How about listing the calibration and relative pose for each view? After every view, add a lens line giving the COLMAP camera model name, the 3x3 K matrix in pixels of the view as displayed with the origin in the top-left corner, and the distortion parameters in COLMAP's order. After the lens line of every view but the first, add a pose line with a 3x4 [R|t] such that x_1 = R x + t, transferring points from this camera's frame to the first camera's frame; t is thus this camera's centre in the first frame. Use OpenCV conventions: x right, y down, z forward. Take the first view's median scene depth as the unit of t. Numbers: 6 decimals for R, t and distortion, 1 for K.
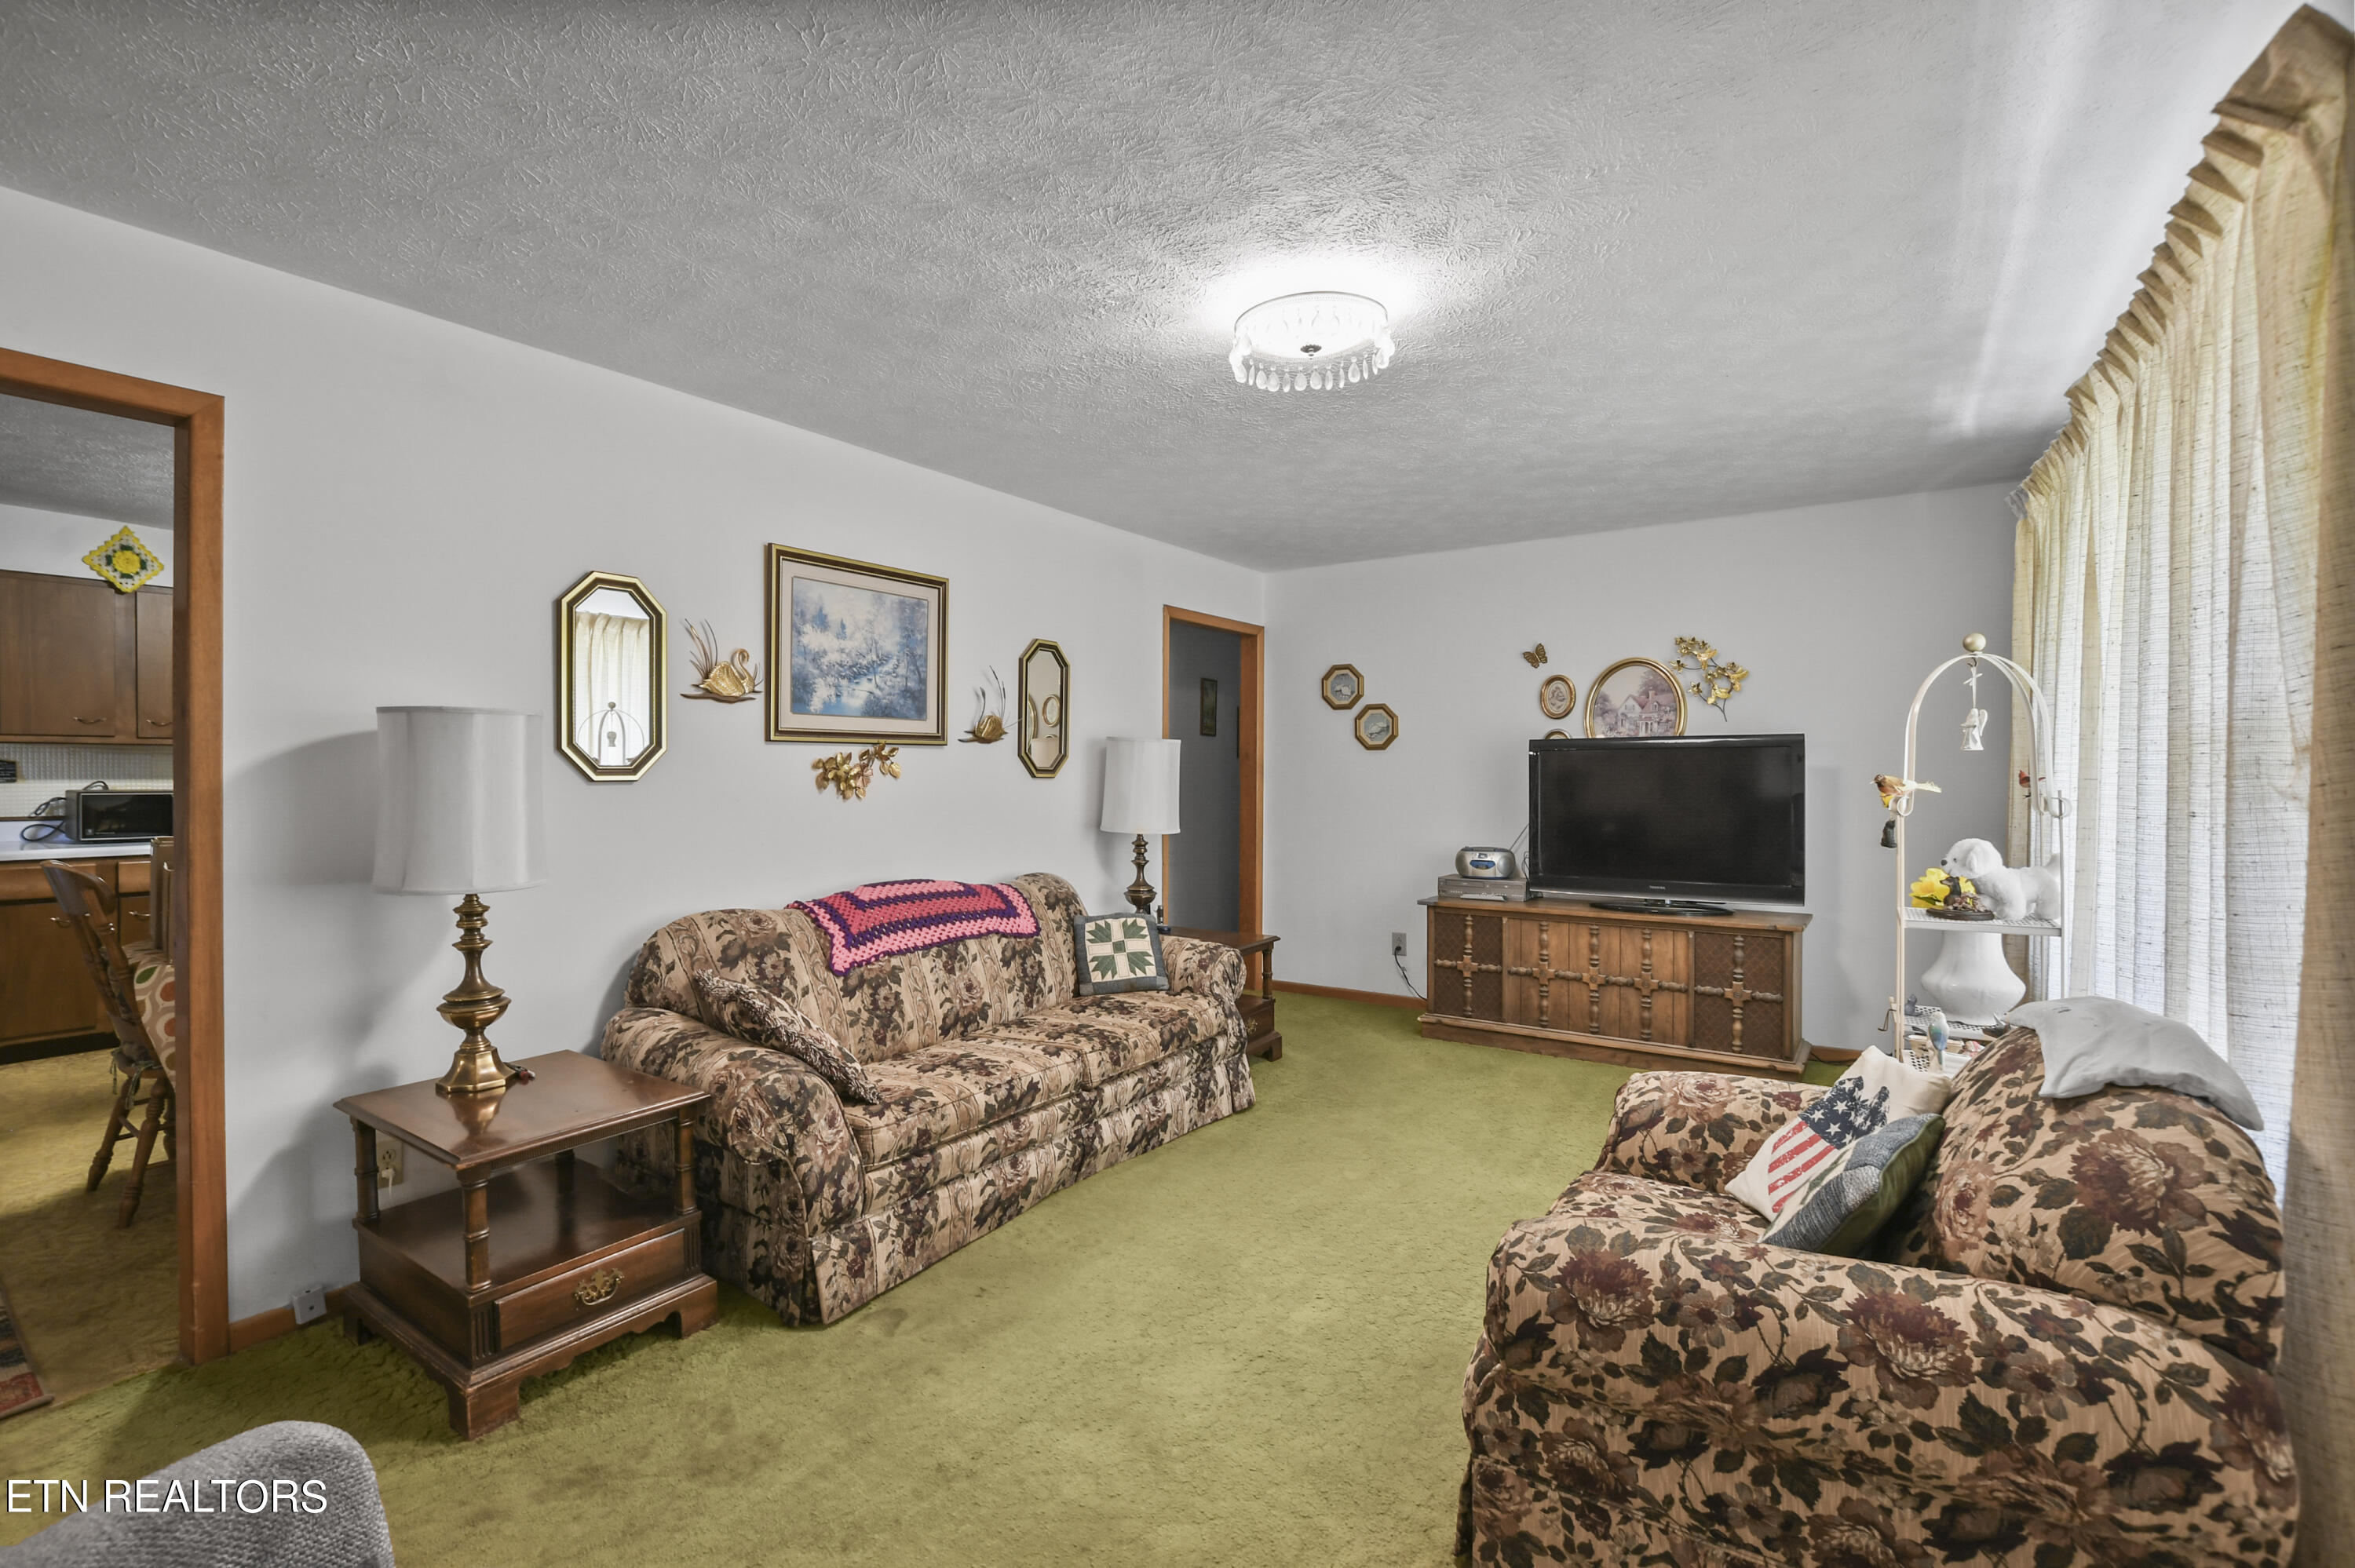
lens RADIAL K [[1031.7, 0, 1213.6], [0, 1031.7, 787.1], [0, 0, 1]] dist [-0.031572, 0.004145]
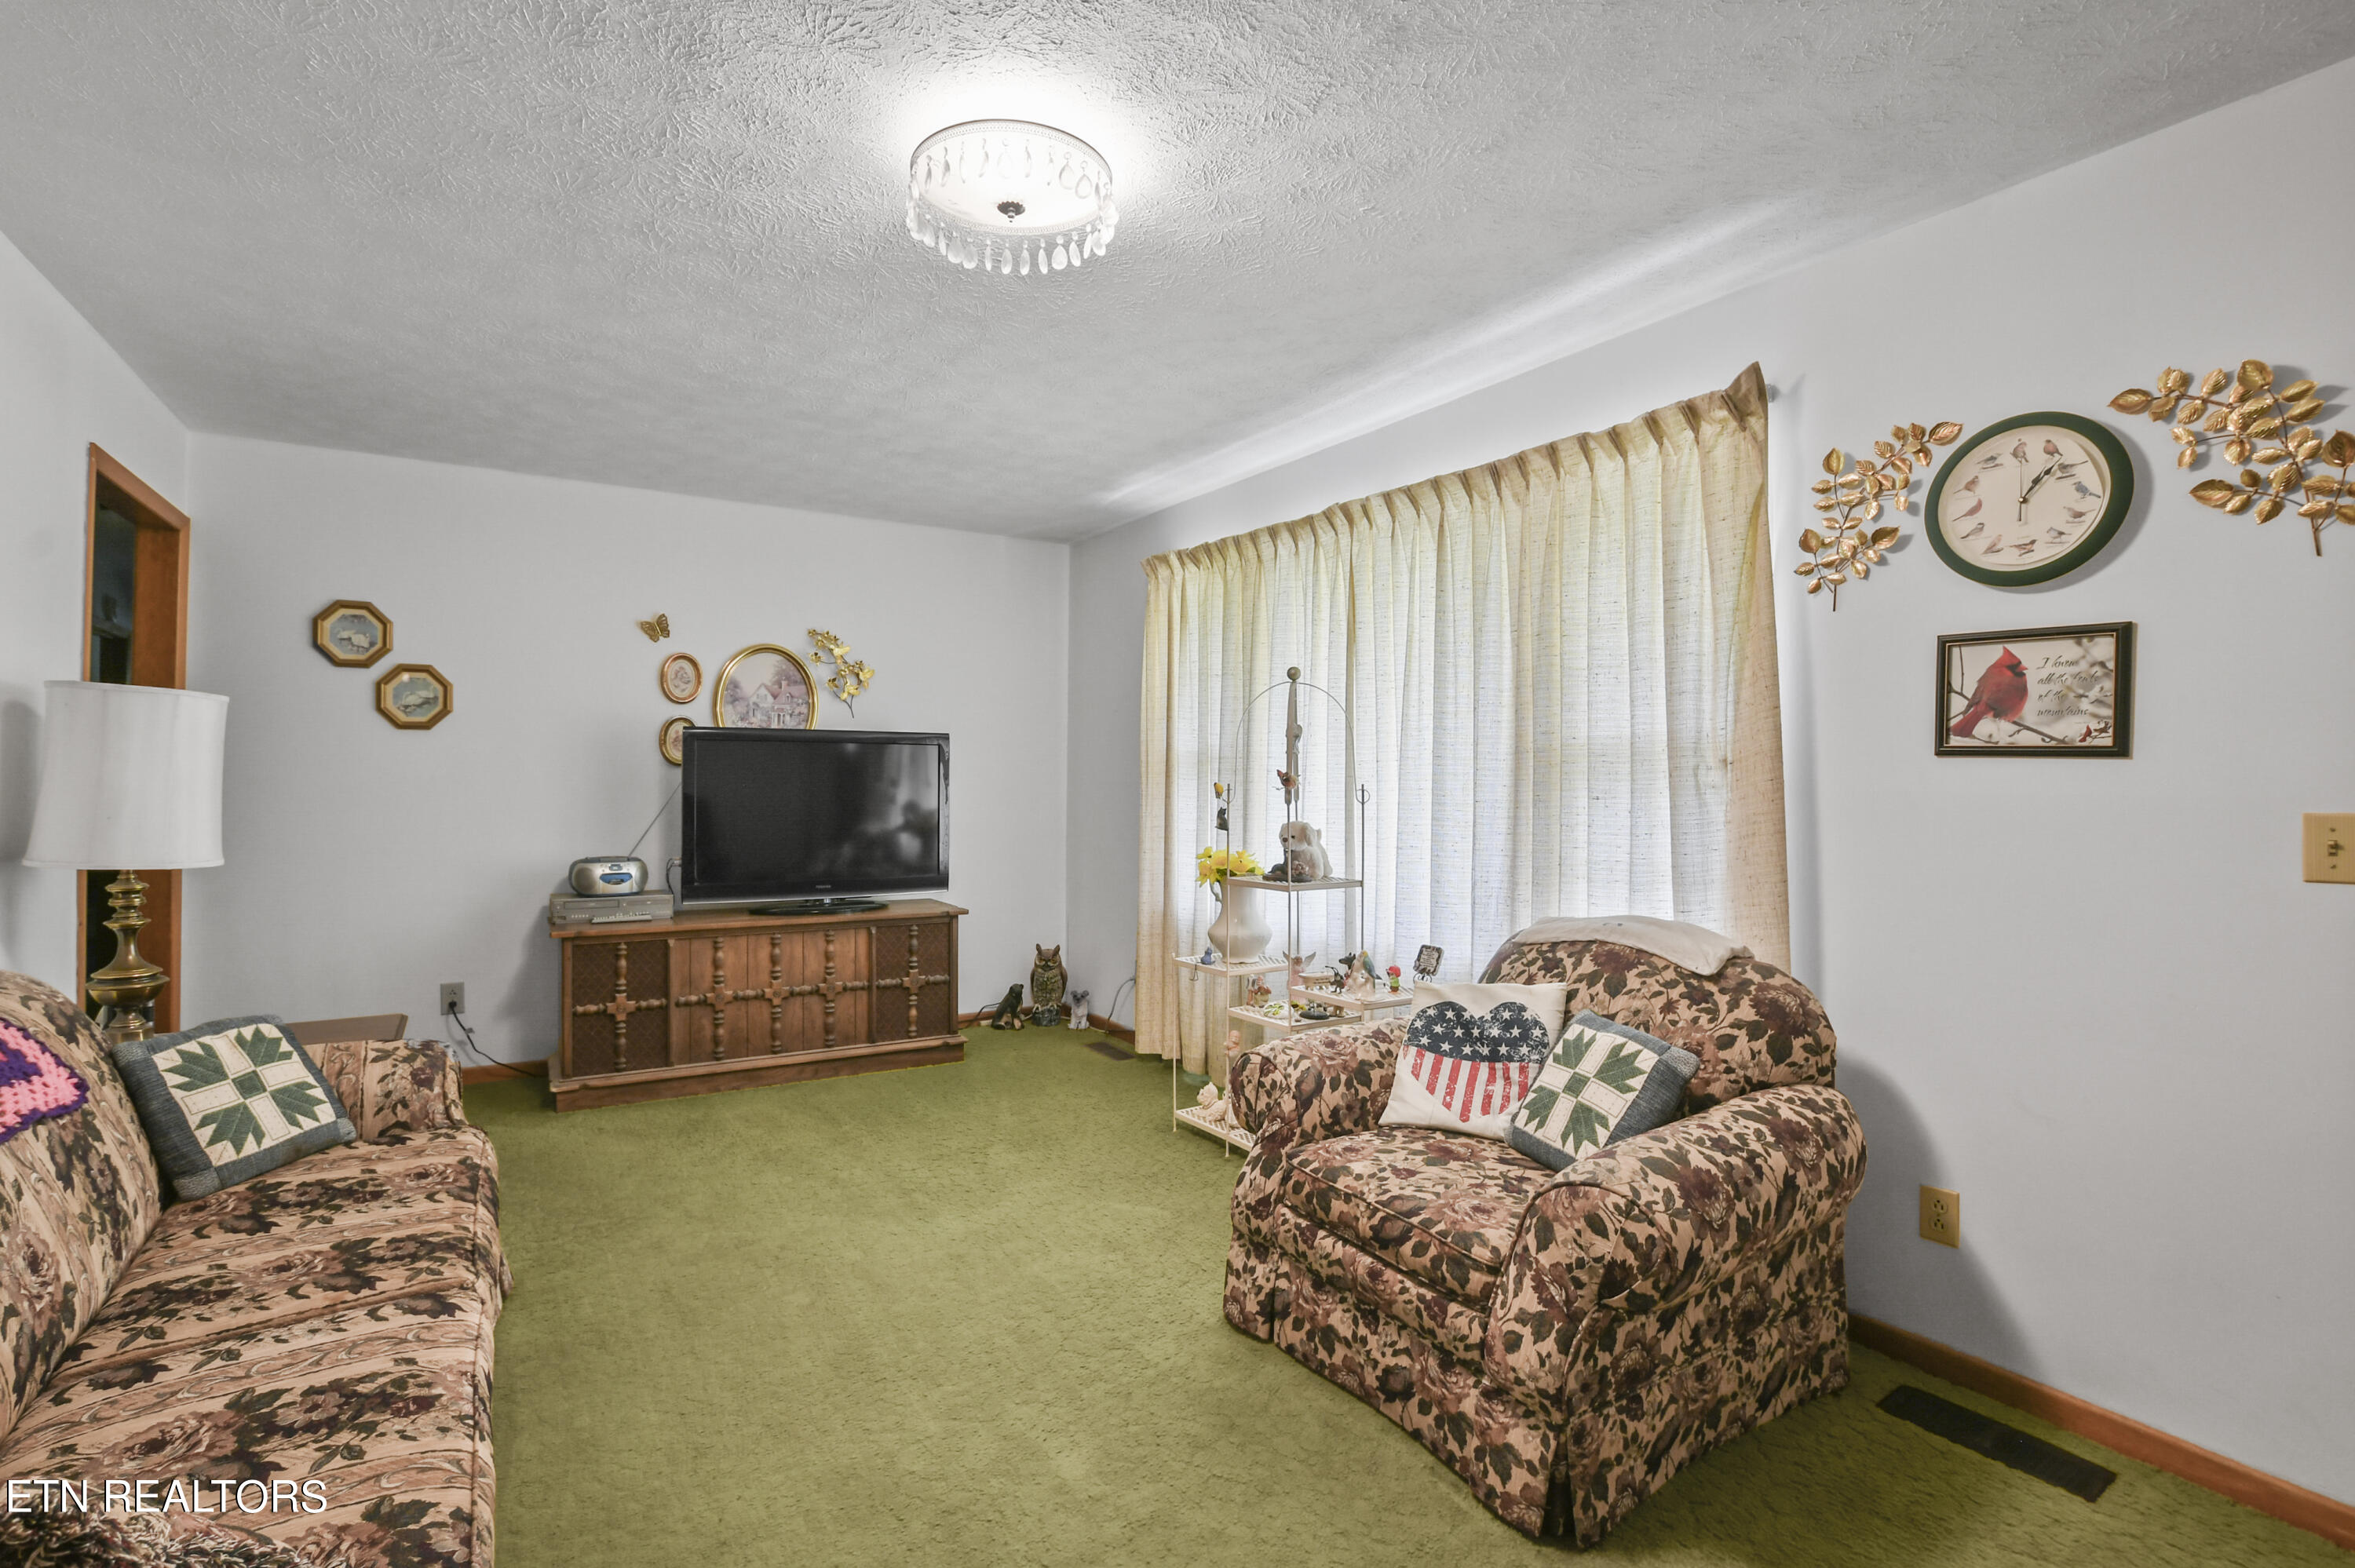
lens RADIAL K [[1031.7, 0, 1072.7], [0, 1031.7, 779.6], [0, 0, 1]] dist [-0.031572, 0.004145]
pose [[0.453618, 0.003652, 0.891189, -0.348516], [-0.000099, 0.999992, -0.004047, 0.001563], [-0.891196, 0.001748, 0.453615, 0.380834]]
